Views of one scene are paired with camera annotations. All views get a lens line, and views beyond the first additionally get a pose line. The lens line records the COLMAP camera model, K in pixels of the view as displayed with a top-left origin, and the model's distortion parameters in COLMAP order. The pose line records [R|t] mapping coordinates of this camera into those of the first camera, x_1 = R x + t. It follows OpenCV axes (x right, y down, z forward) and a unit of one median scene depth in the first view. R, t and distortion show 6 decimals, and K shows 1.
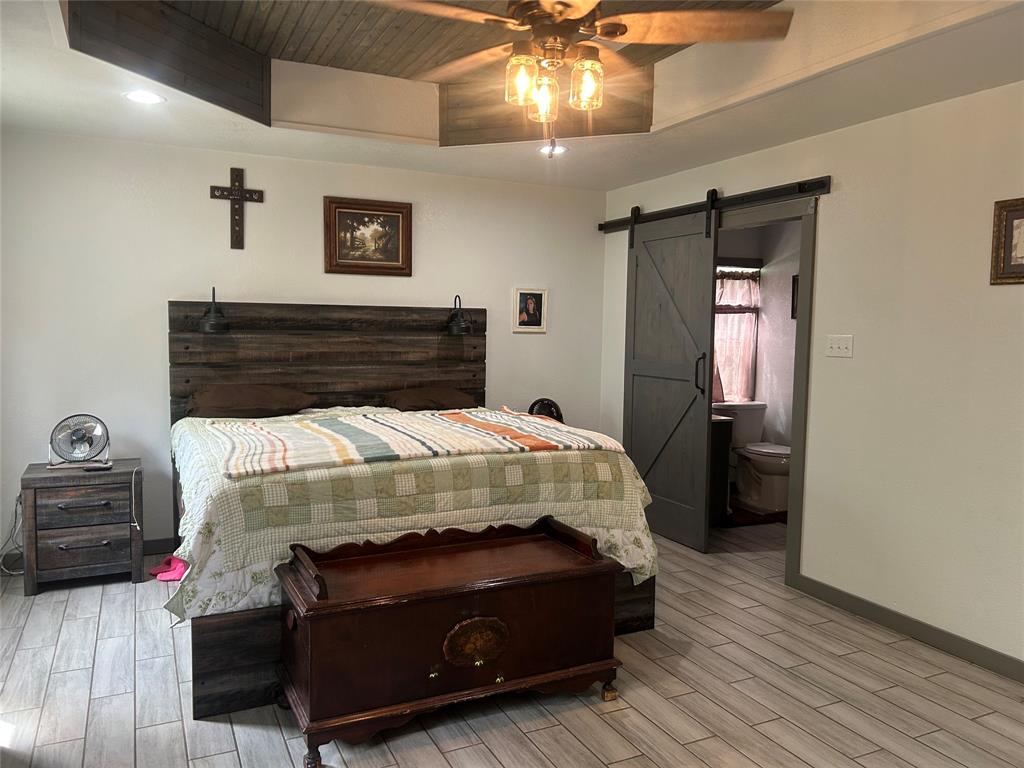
lens RADIAL K [[774.4, 0, 512.0], [0, 774.4, 384.0], [0, 0, 1]] dist [0.081945, -0.107384]
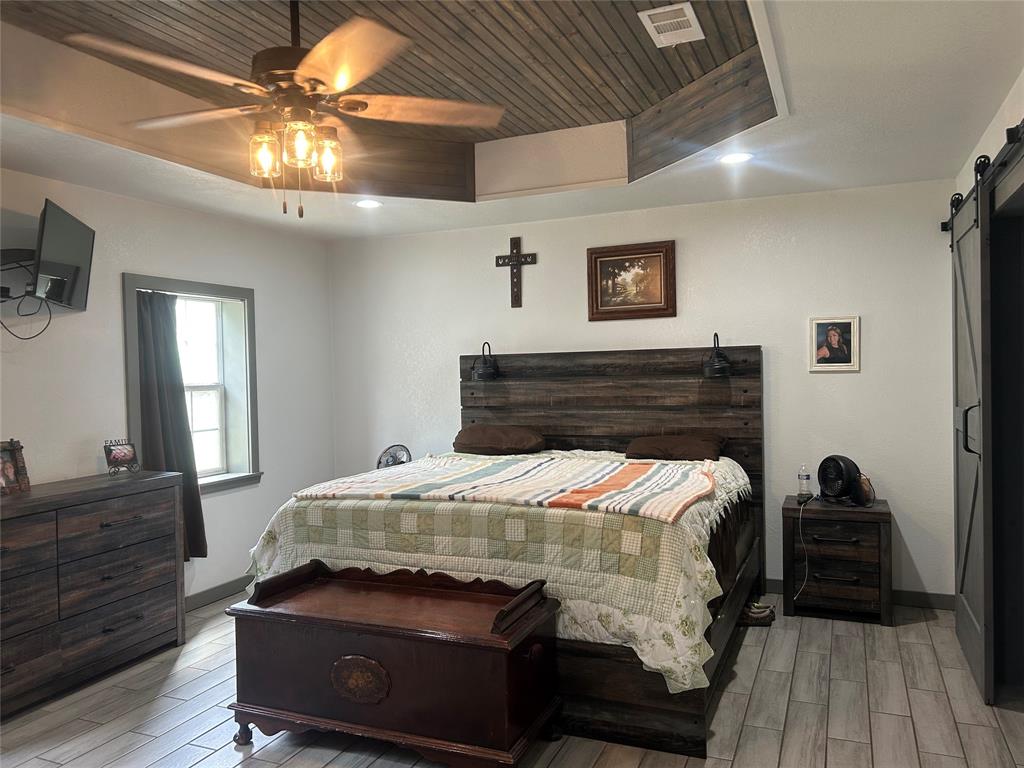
lens RADIAL K [[774.4, 0, 512.0], [0, 774.4, 384.0], [0, 0, 1]] dist [0.081945, -0.107384]
pose [[0.648547, -0.012601, -0.761070, 0.498485], [-0.026754, 0.998868, -0.039337, -0.015255], [0.760704, 0.045874, 0.647476, 0.260892]]
